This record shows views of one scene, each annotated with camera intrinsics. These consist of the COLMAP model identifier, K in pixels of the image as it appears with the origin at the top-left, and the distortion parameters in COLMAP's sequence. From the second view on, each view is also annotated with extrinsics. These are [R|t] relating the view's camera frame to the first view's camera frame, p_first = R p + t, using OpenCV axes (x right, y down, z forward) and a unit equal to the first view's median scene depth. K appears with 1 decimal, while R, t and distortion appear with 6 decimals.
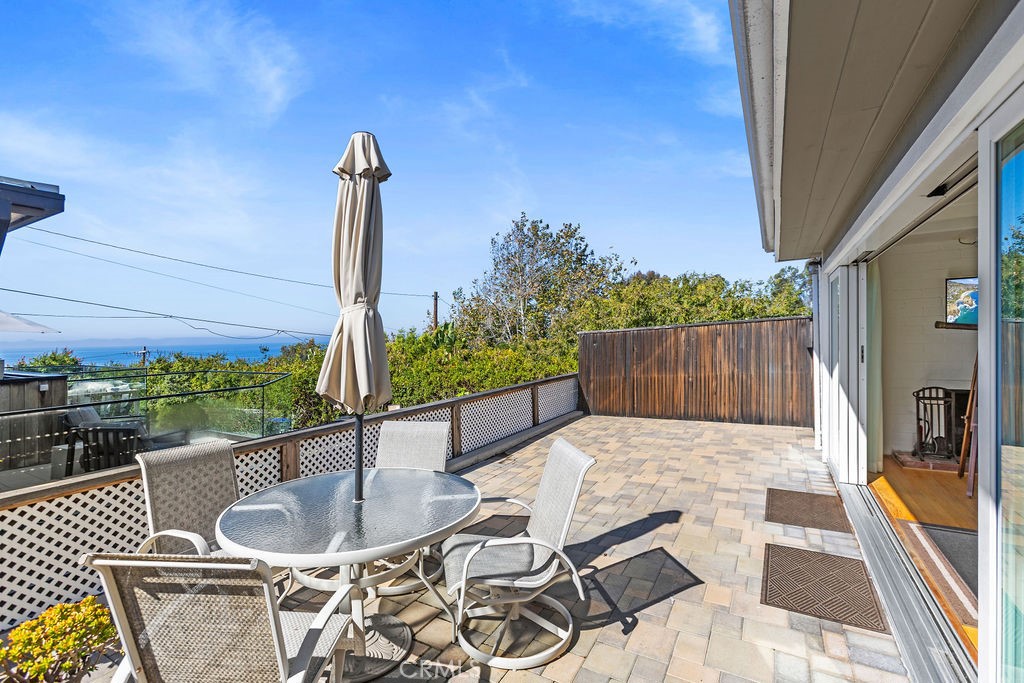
lens RADIAL K [[463.5, 0, 505.4], [0, 463.5, 338.0], [0, 0, 1]] dist [-0.002265, 0.000143]
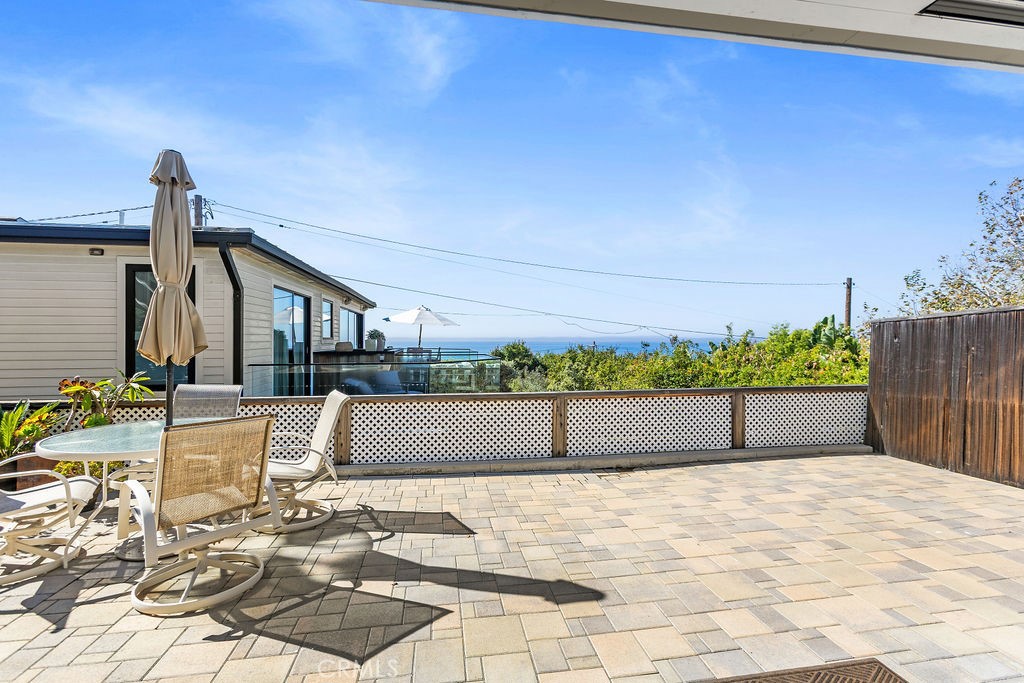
lens RADIAL K [[463.5, 0, 512.6], [0, 463.5, 341.9], [0, 0, 1]] dist [-0.002265, 0.000143]
pose [[0.636912, 0.019600, -0.770687, 0.596787], [-0.012415, 0.999808, 0.015167, 0.024290], [0.770837, -0.000092, 0.637033, 0.408031]]
